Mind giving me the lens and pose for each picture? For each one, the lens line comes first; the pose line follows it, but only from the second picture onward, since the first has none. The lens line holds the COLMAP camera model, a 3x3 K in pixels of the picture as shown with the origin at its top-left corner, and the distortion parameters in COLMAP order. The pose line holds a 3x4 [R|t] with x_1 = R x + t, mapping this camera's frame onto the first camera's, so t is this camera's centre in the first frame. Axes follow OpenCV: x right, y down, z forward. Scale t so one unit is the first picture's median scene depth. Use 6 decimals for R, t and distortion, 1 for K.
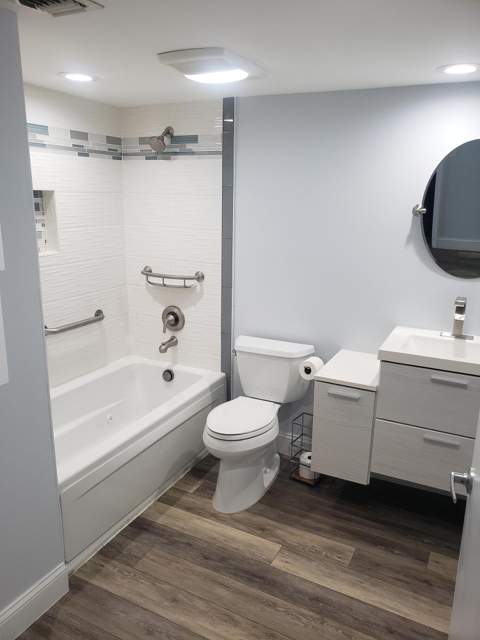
lens RADIAL K [[495.7, 0, 246.0], [0, 495.7, 316.4], [0, 0, 1]] dist [0.013323, -0.002465]
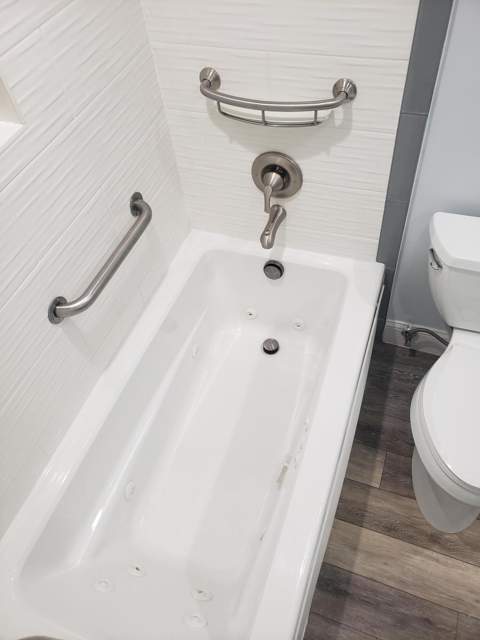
lens RADIAL K [[495.7, 0, 243.2], [0, 495.7, 321.1], [0, 0, 1]] dist [0.013323, -0.002465]
pose [[0.987931, -0.154667, -0.008361, -0.264425], [0.128016, 0.784927, 0.606219, -0.251044], [-0.087199, -0.599973, 0.795254, 0.684381]]
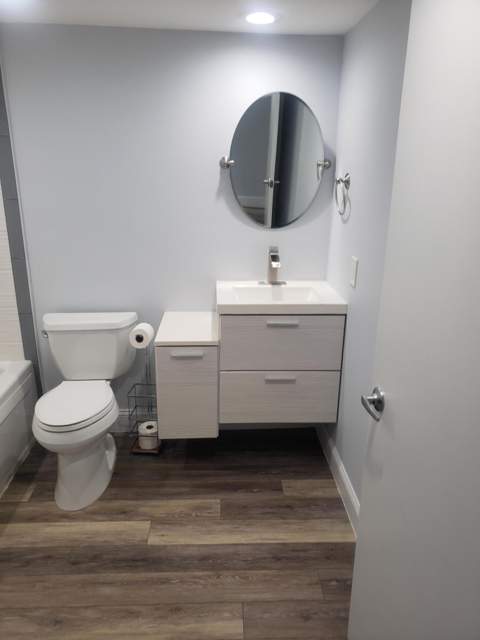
lens RADIAL K [[495.7, 0, 241.0], [0, 495.7, 325.7], [0, 0, 1]] dist [0.013323, -0.002465]
pose [[0.870042, -0.156516, 0.467472, -0.152981], [0.117319, 0.986755, 0.112030, 0.003160], [-0.478815, -0.042627, 0.876881, 0.089246]]
